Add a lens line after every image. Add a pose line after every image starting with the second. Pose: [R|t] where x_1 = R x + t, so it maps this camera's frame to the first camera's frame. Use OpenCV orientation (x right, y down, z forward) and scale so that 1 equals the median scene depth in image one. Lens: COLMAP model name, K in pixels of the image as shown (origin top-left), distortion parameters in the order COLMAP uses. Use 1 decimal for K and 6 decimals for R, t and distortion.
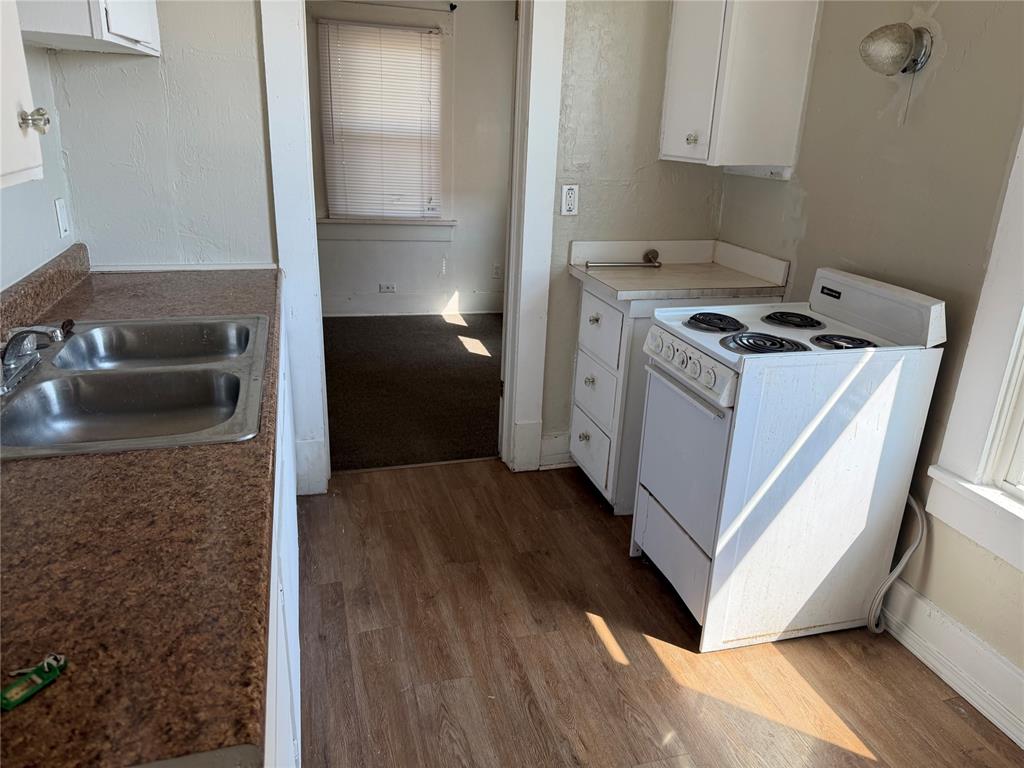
lens RADIAL K [[724.1, 0, 512.0], [0, 724.1, 384.0], [0, 0, 1]] dist [0.085675, -0.115587]
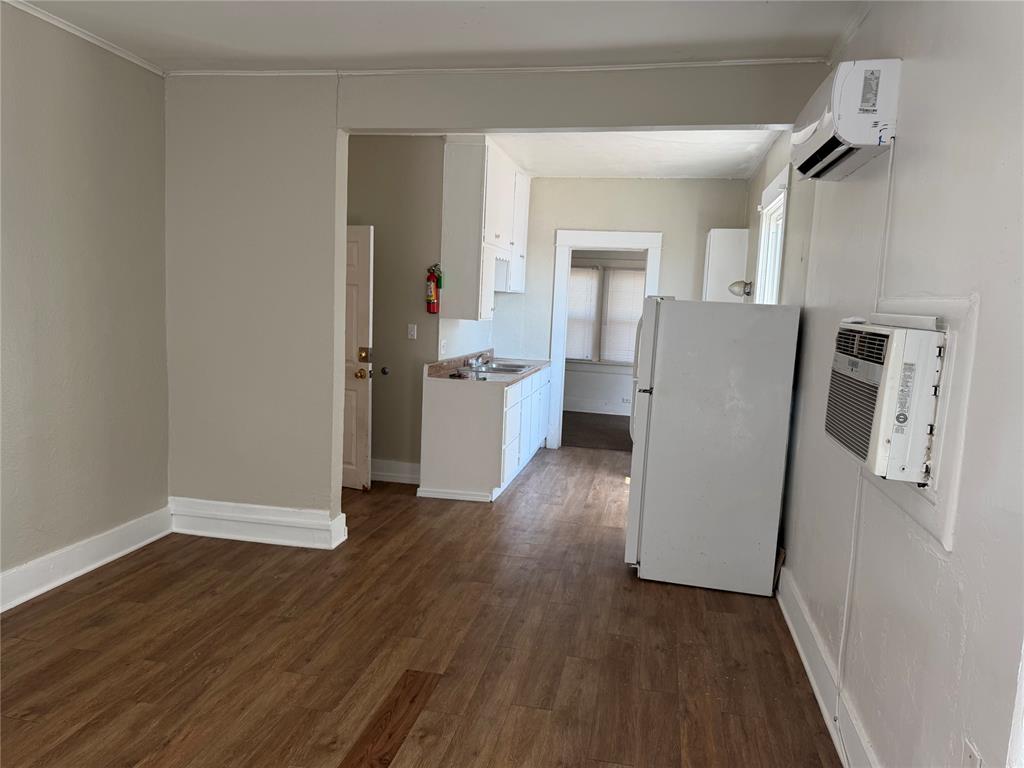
lens RADIAL K [[724.1, 0, 512.0], [0, 724.1, 384.0], [0, 0, 1]] dist [0.085675, -0.115587]
pose [[0.890153, 0.055508, -0.452269, 0.414430], [-0.167617, 0.962847, -0.211730, 0.275998], [0.423713, 0.264280, 0.866385, -0.743211]]
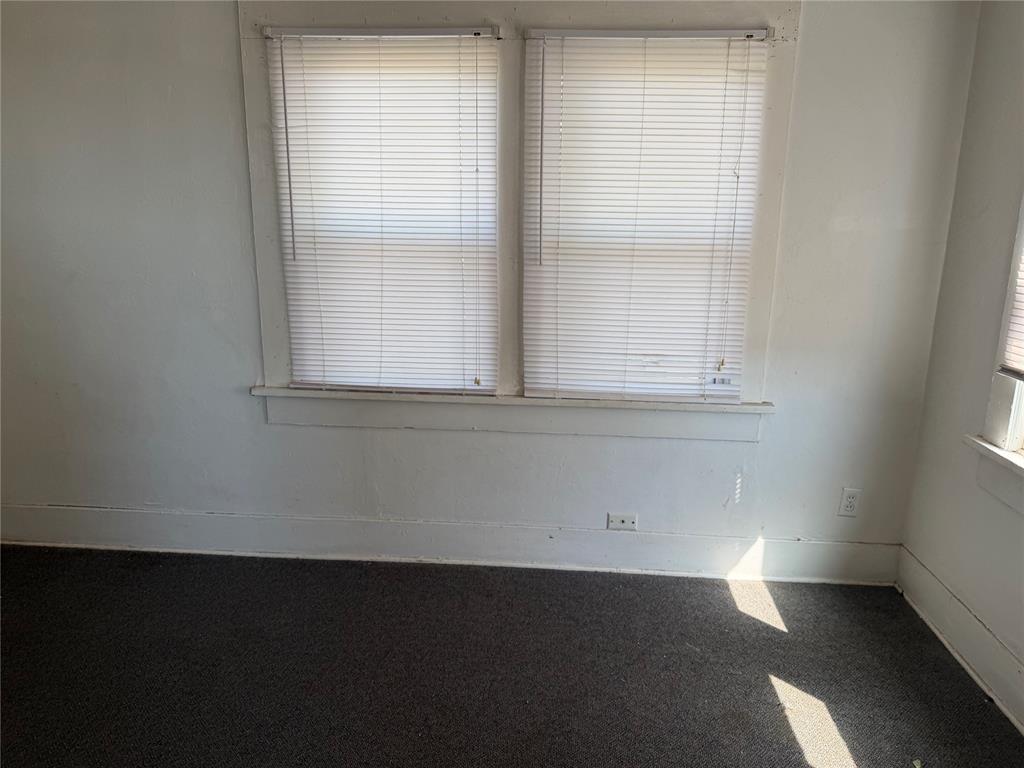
lens RADIAL K [[724.1, 0, 512.0], [0, 724.1, 384.0], [0, 0, 1]] dist [0.085675, -0.115587]
pose [[0.940606, 0.050206, -0.335767, -0.080792], [-0.090631, 0.990246, -0.105822, -0.179734], [0.327179, 0.129968, 0.935982, 0.504680]]
